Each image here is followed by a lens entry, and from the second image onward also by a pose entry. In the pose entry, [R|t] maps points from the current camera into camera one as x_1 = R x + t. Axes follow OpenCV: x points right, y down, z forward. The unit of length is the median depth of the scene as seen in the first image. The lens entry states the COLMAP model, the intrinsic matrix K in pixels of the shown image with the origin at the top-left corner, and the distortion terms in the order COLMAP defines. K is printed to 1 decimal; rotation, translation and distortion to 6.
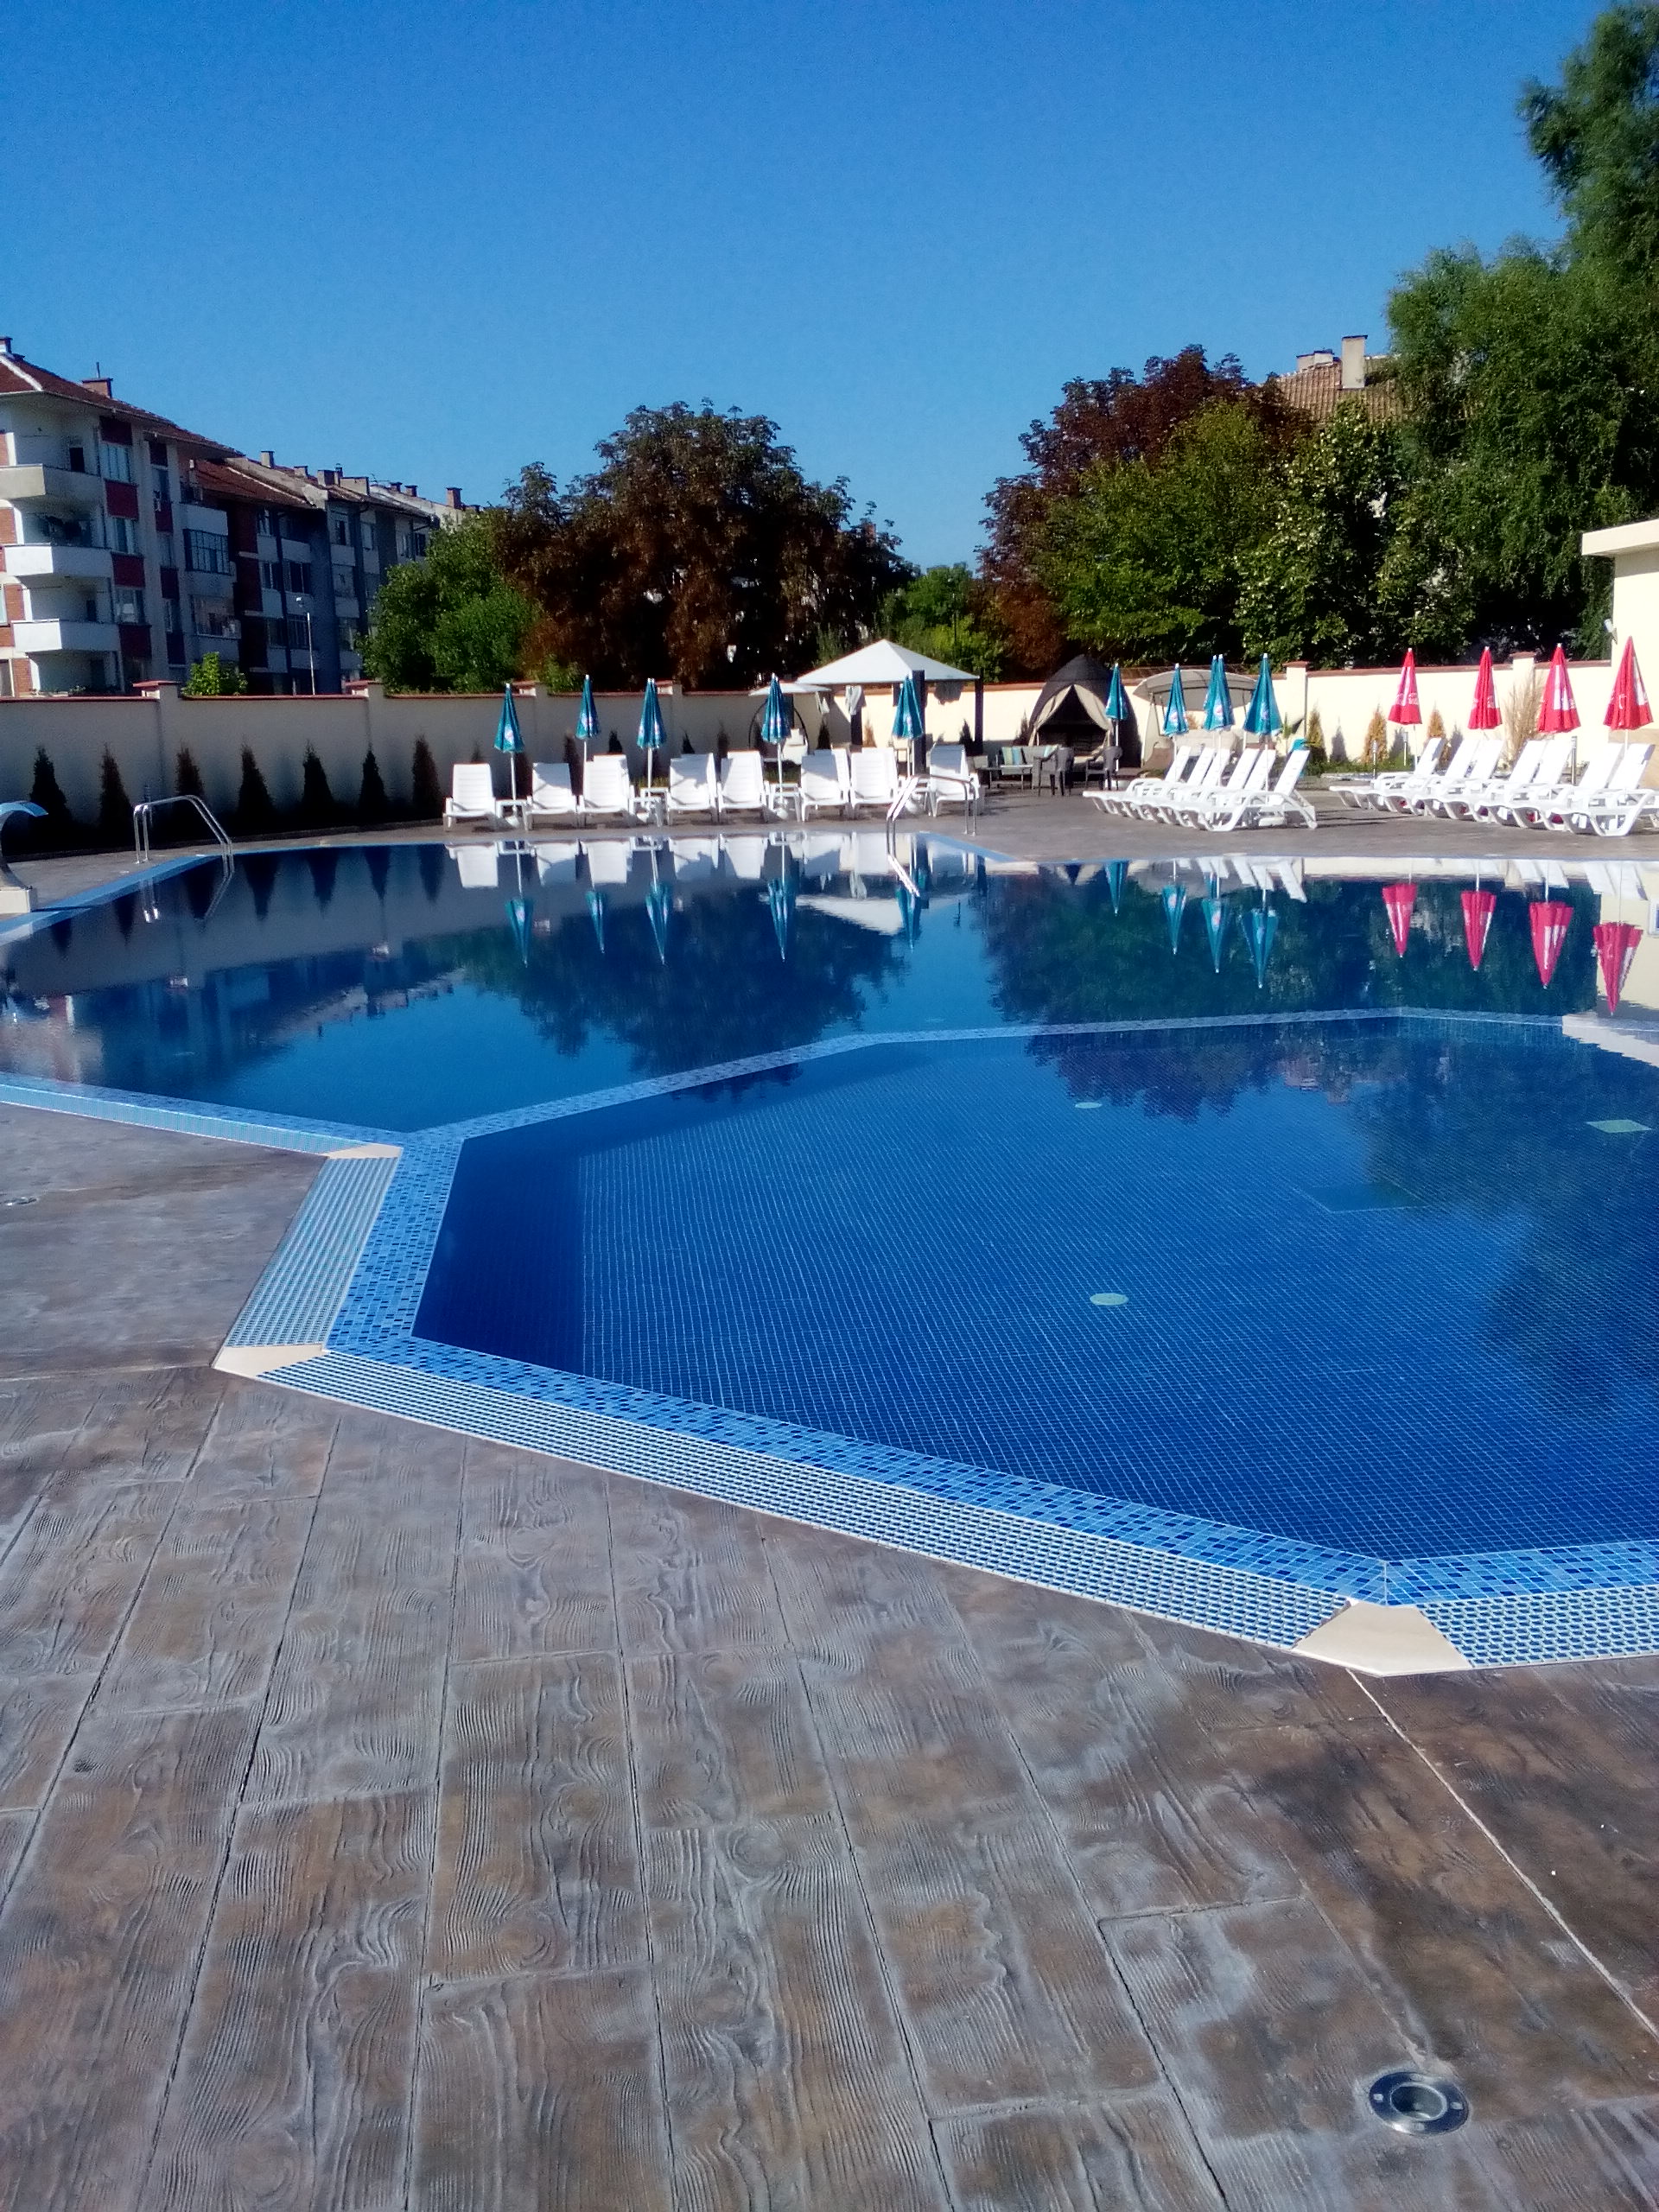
lens RADIAL K [[2074.0, 0, 842.2], [0, 2074.0, 1109.4], [0, 0, 1]] dist [-0.017669, 0.000000]
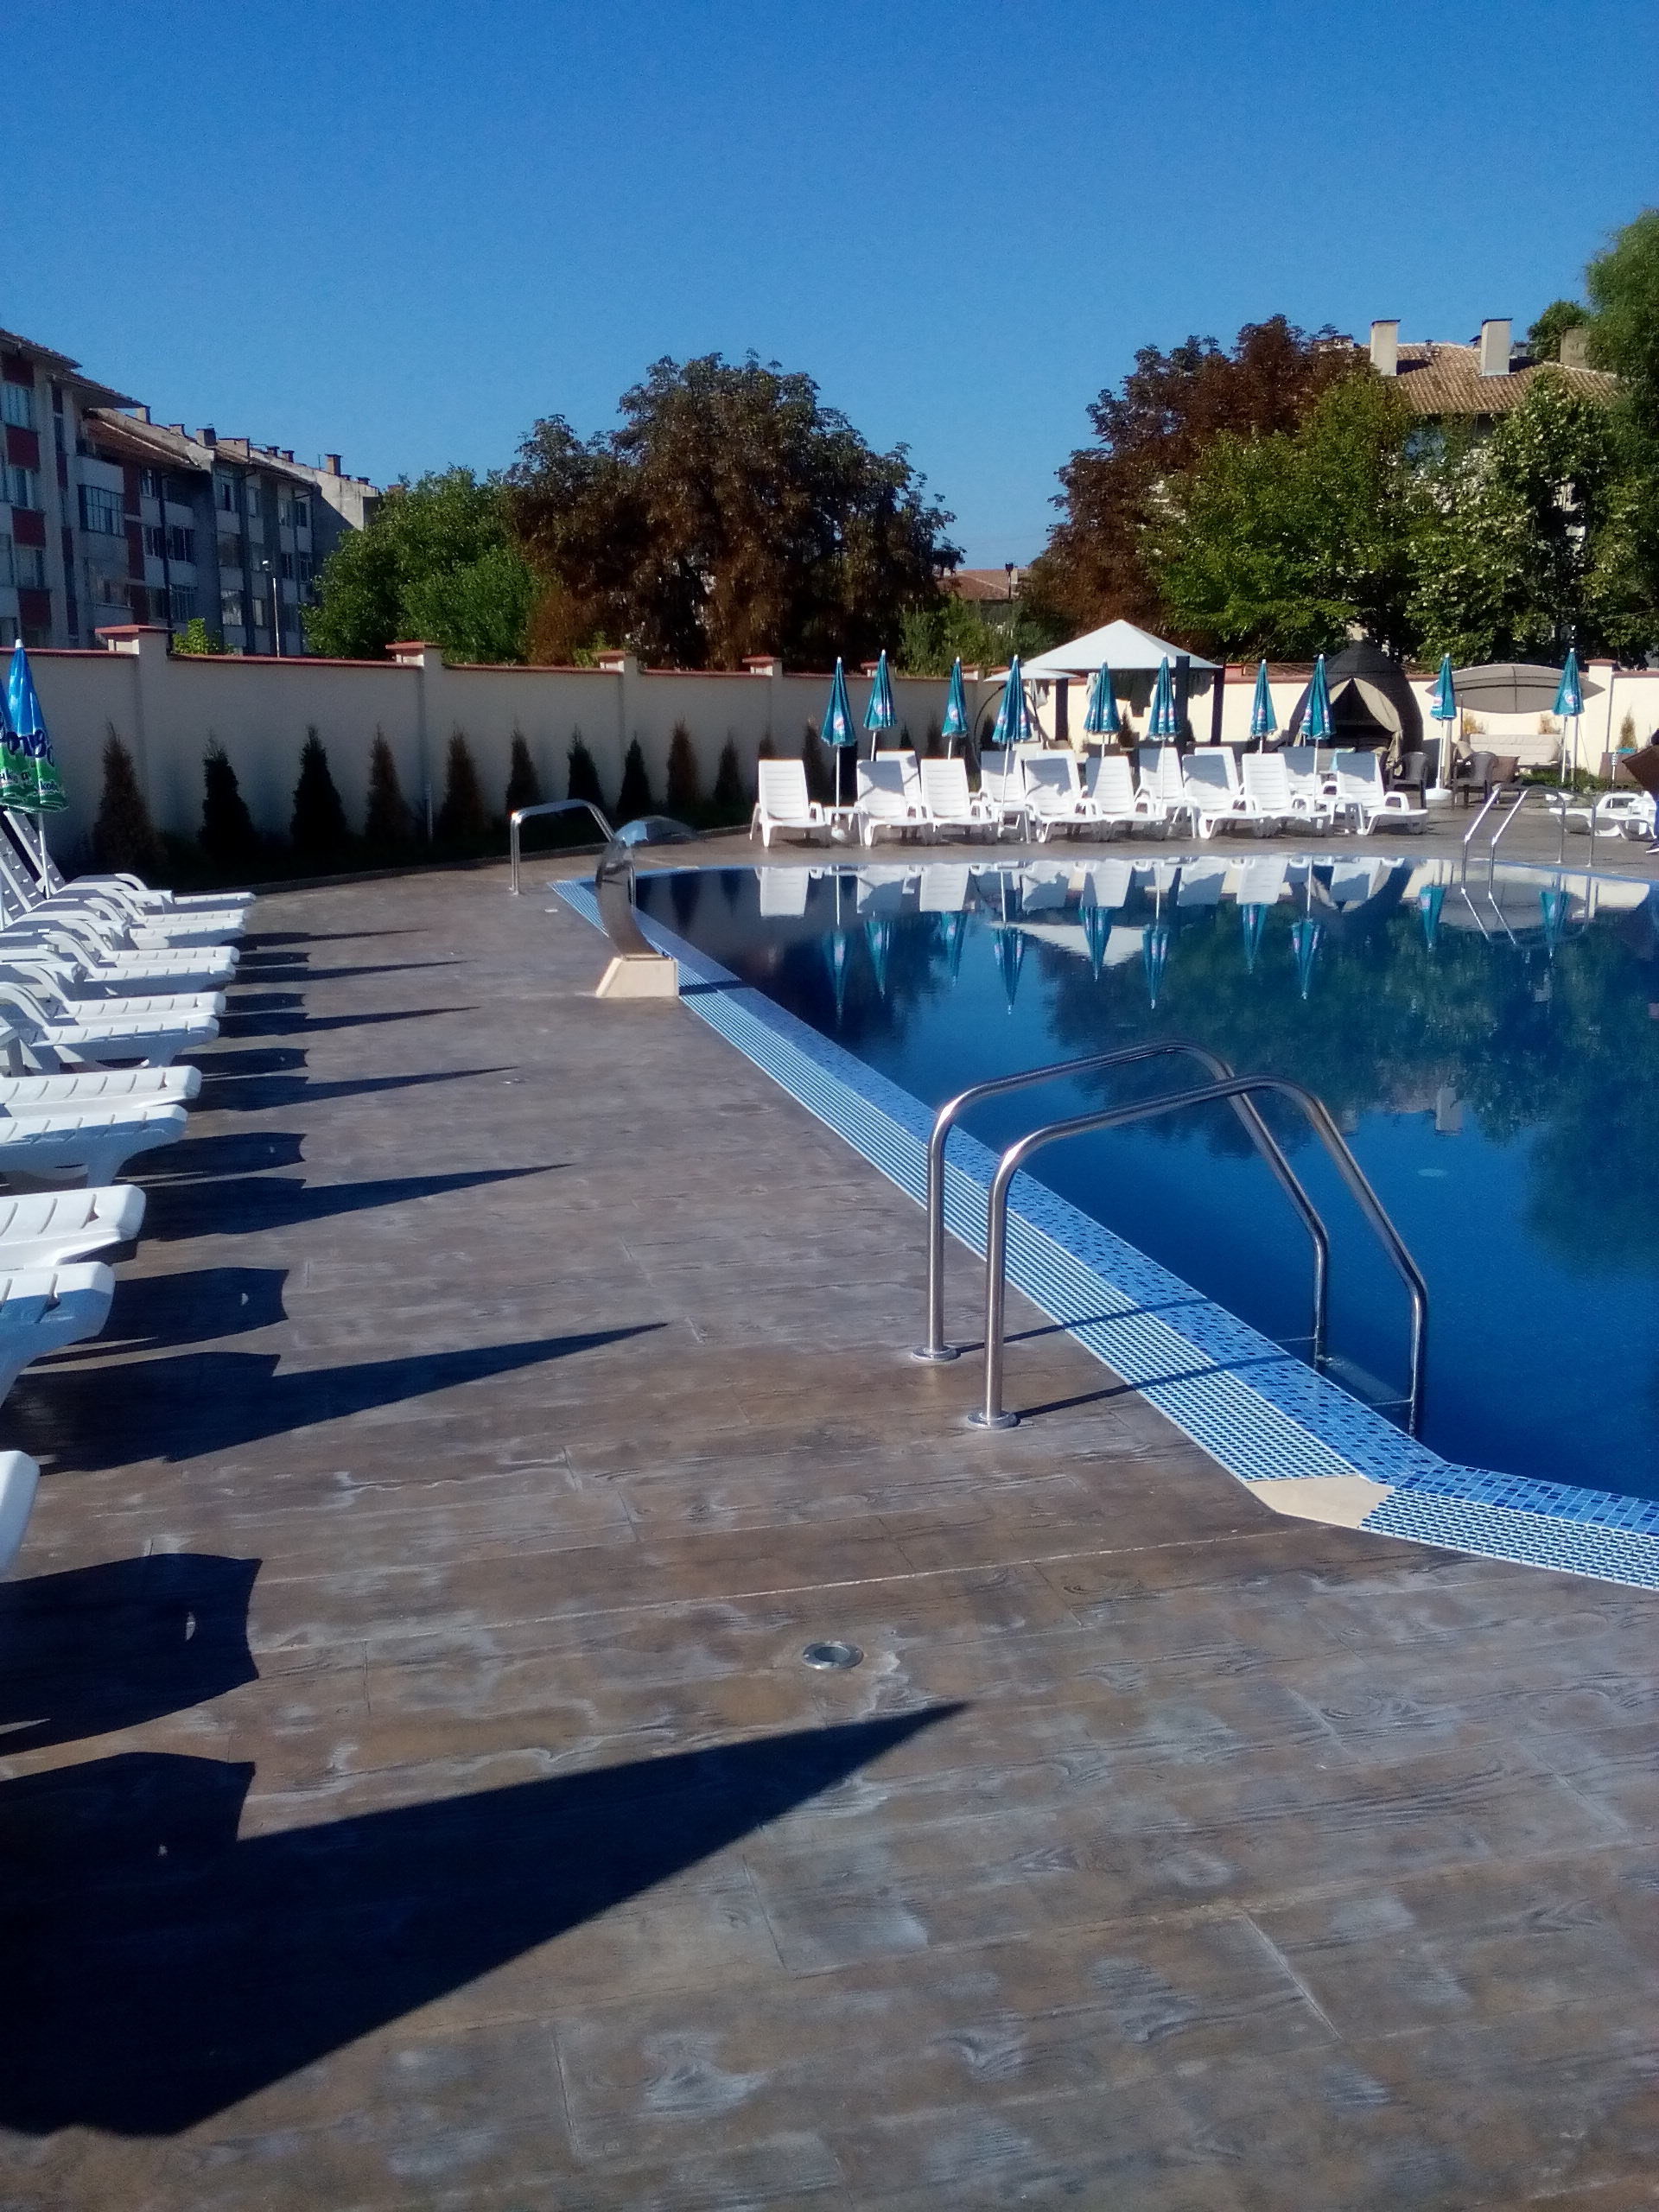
lens RADIAL K [[2074.0, 0, 824.7], [0, 2074.0, 1096.4], [0, 0, 1]] dist [-0.017669, 0.000000]
pose [[0.994927, 0.003882, 0.100520, -0.119040], [-0.003498, 0.999986, -0.003993, -0.017874], [-0.100534, 0.003622, 0.994927, 0.107422]]
